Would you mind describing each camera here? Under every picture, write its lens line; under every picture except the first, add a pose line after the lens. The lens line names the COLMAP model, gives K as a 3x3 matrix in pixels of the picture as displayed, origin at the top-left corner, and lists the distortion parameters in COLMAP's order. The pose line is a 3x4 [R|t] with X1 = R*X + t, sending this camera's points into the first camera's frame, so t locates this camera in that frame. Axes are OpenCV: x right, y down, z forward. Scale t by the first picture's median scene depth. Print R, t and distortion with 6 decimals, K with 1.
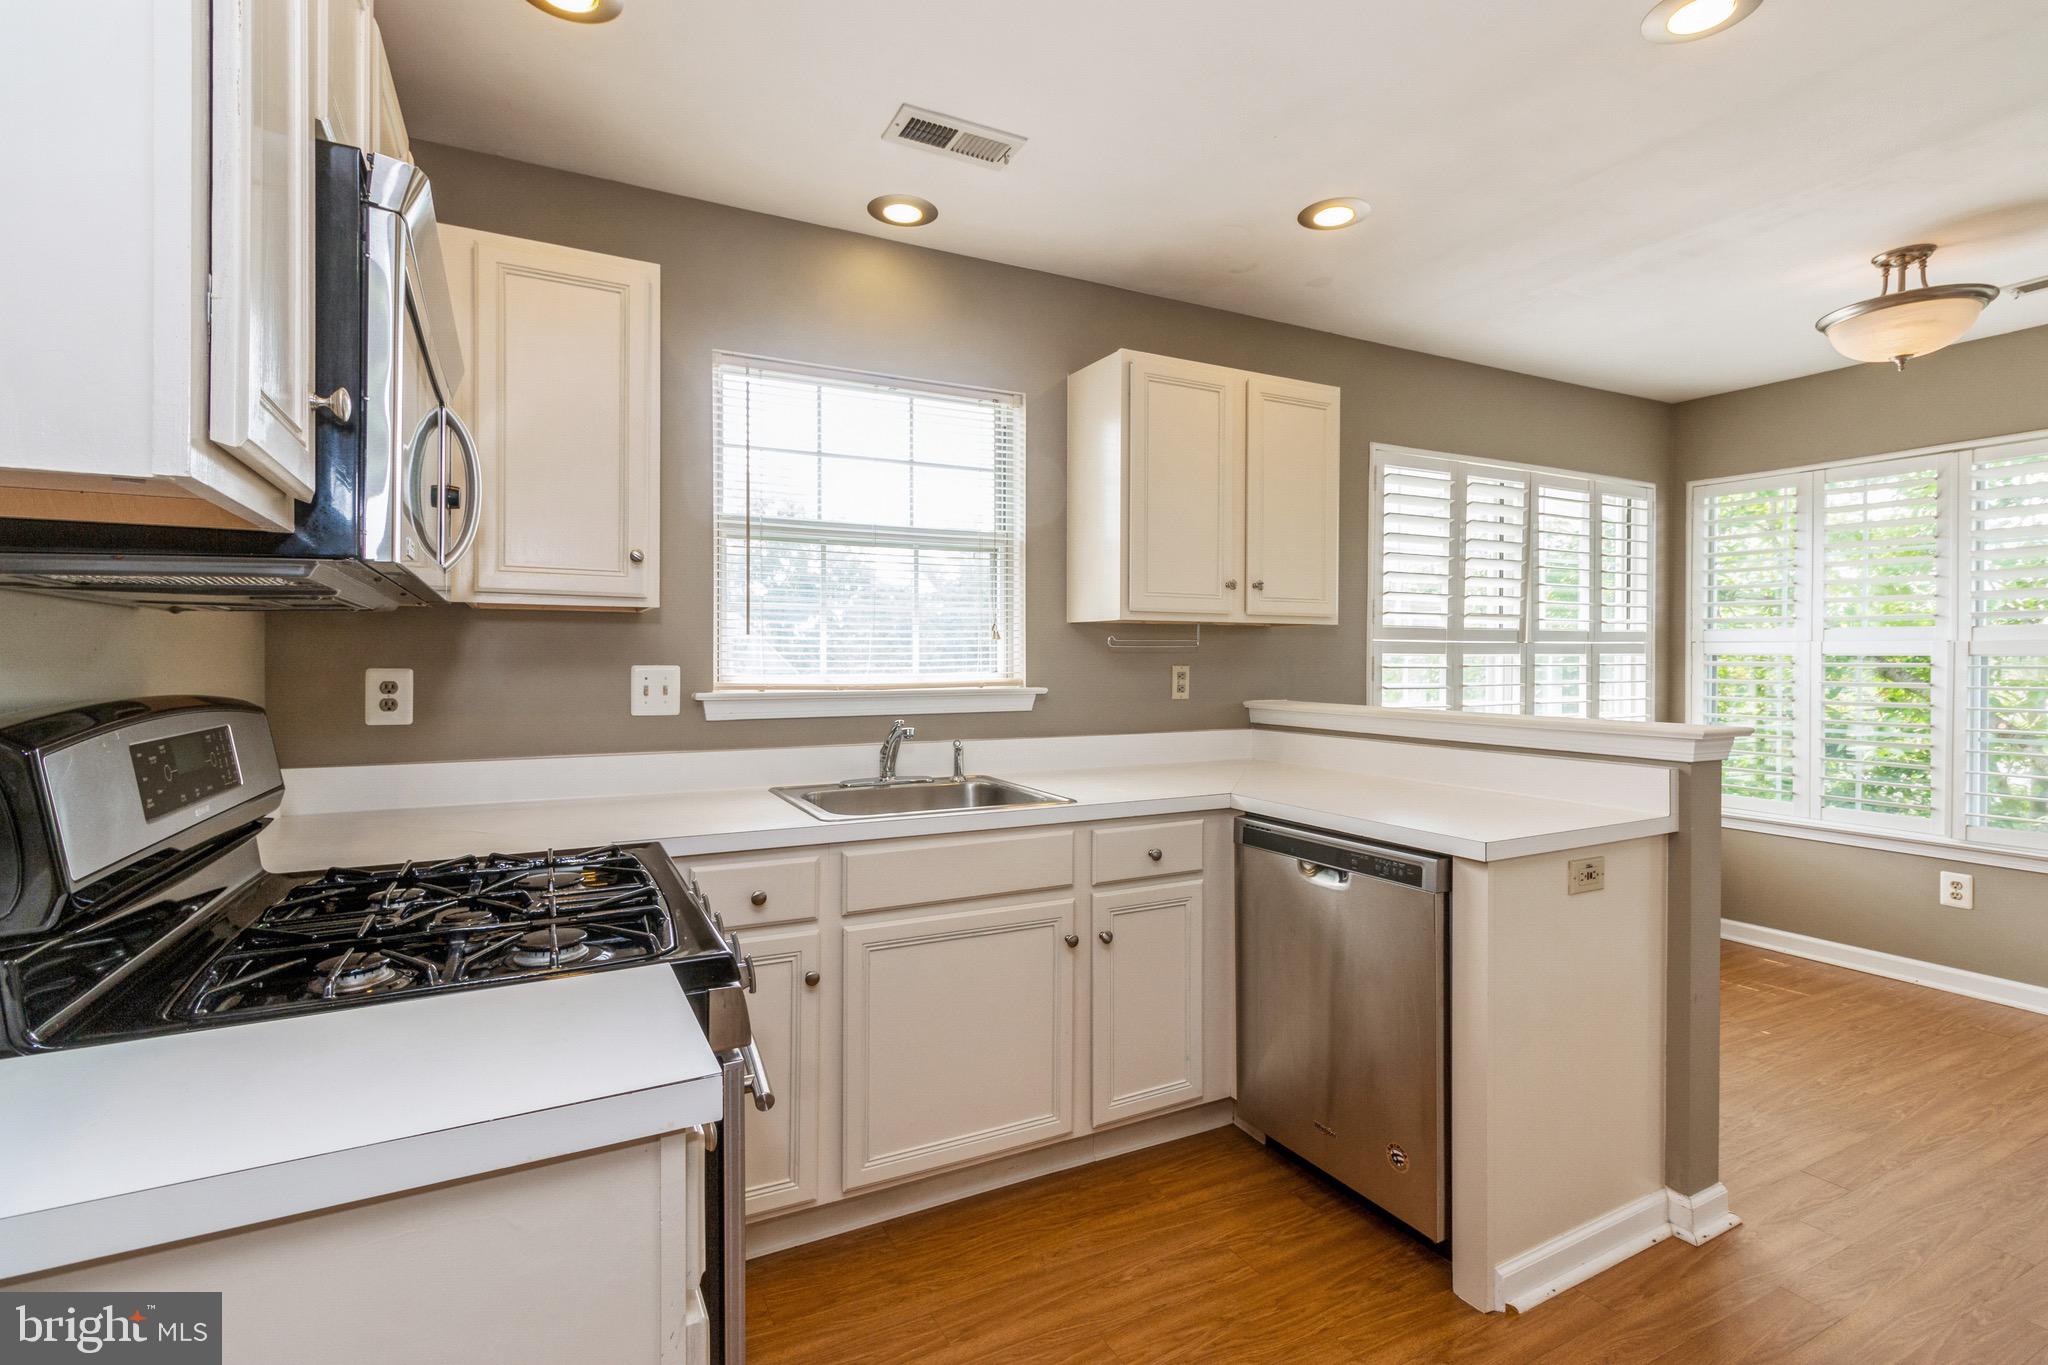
lens RADIAL K [[949.8, 0, 1018.2], [0, 949.8, 666.5], [0, 0, 1]] dist [-0.000361, 0.000453]
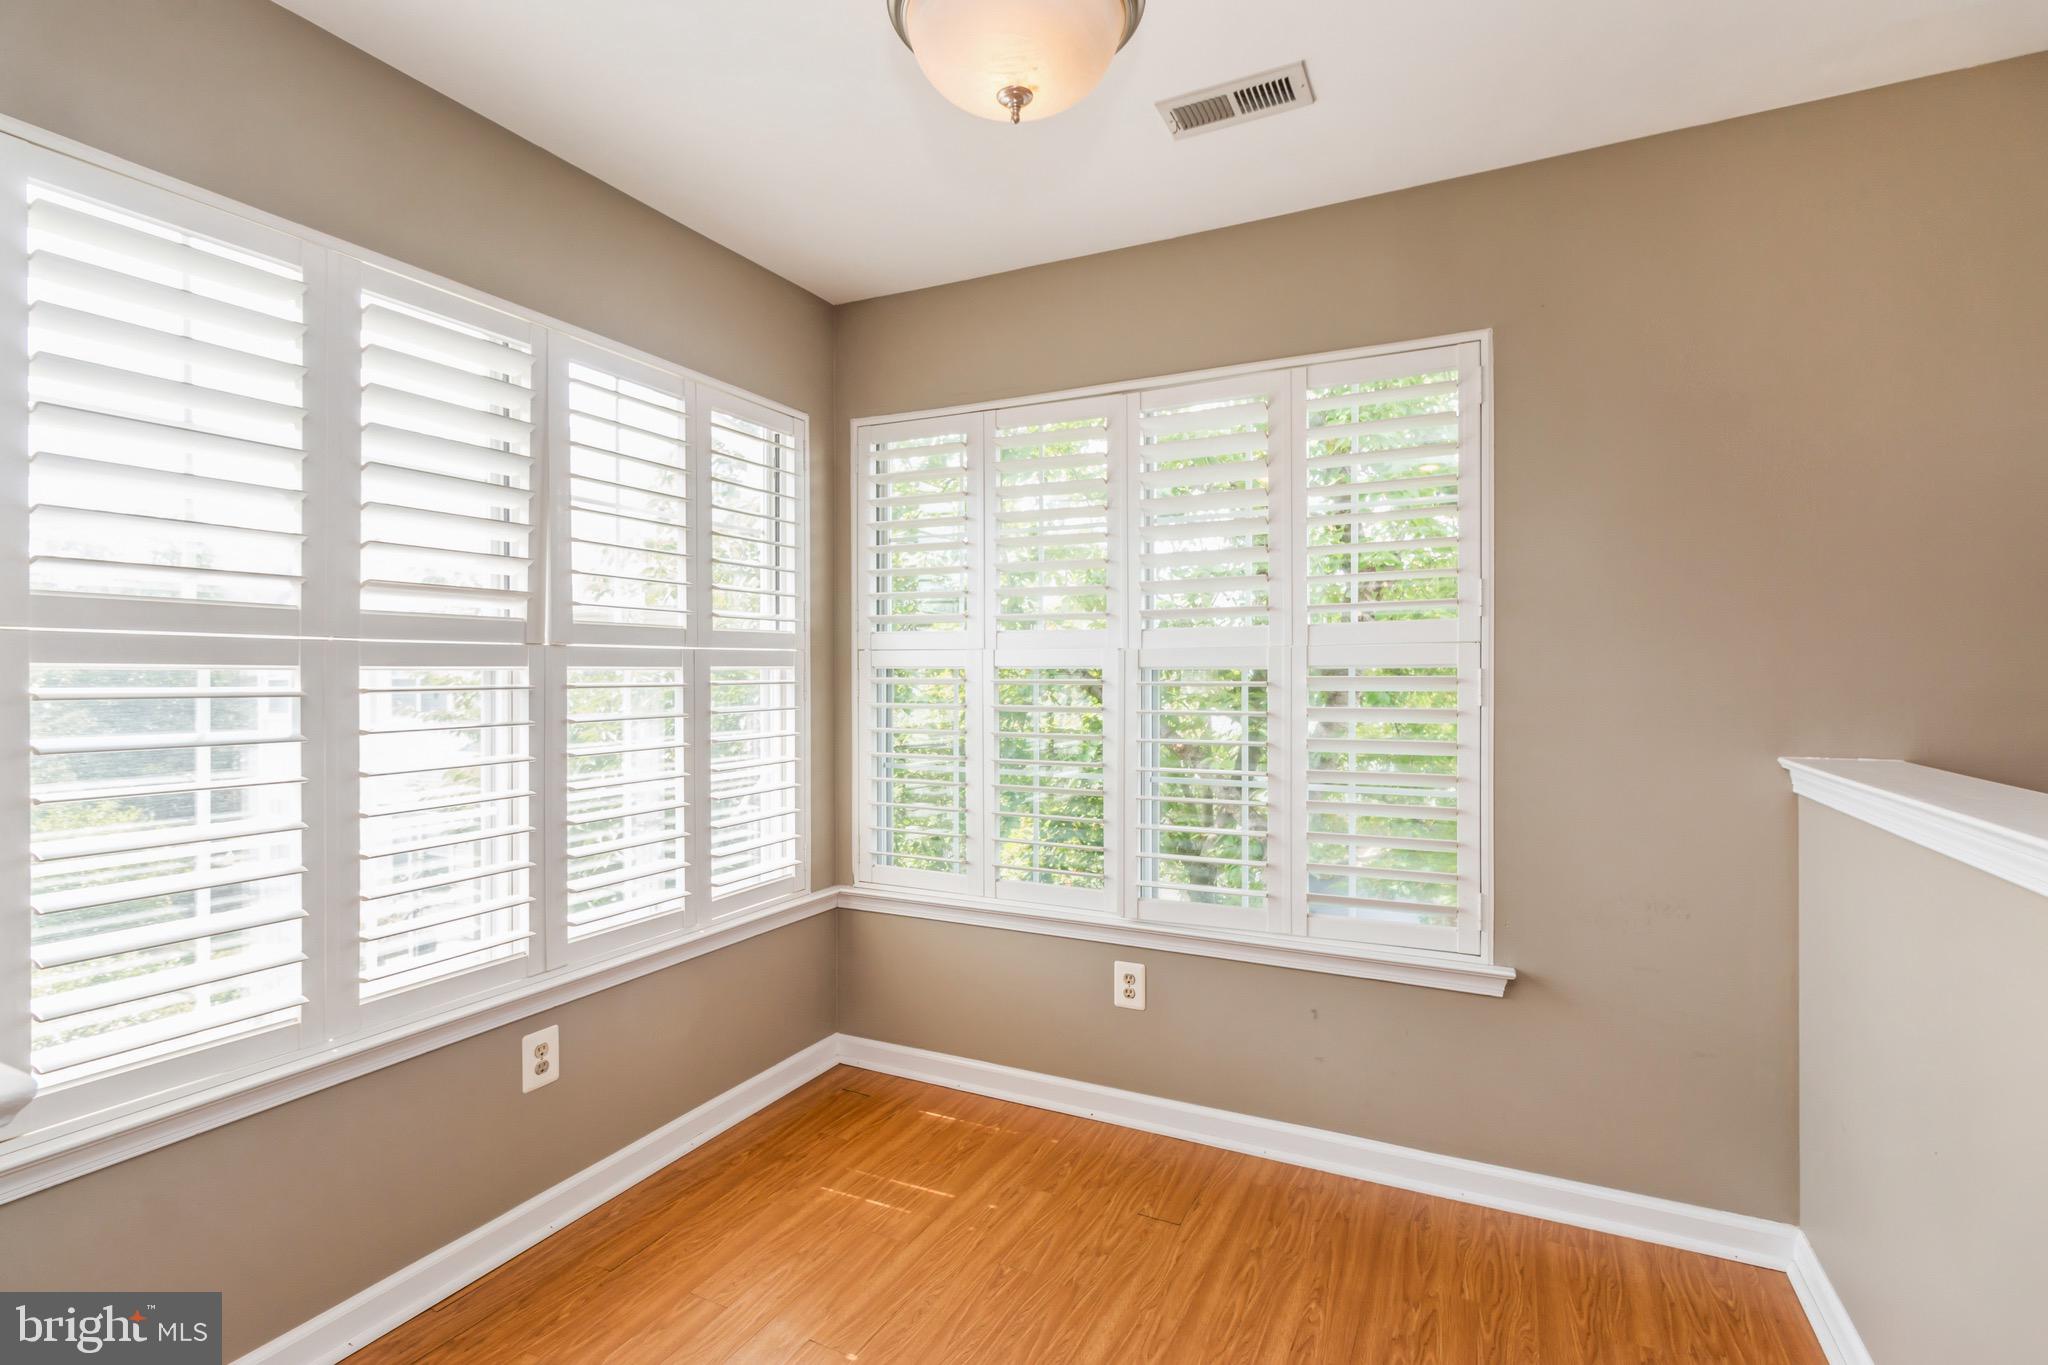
lens RADIAL K [[949.8, 0, 1026.3], [0, 949.8, 678.7], [0, 0, 1]] dist [-0.000361, 0.000453]
pose [[0.808135, -0.005367, 0.588973, 0.435419], [0.006952, 0.999976, -0.000426, -0.003789], [-0.588957, 0.004439, 0.808152, 0.399996]]
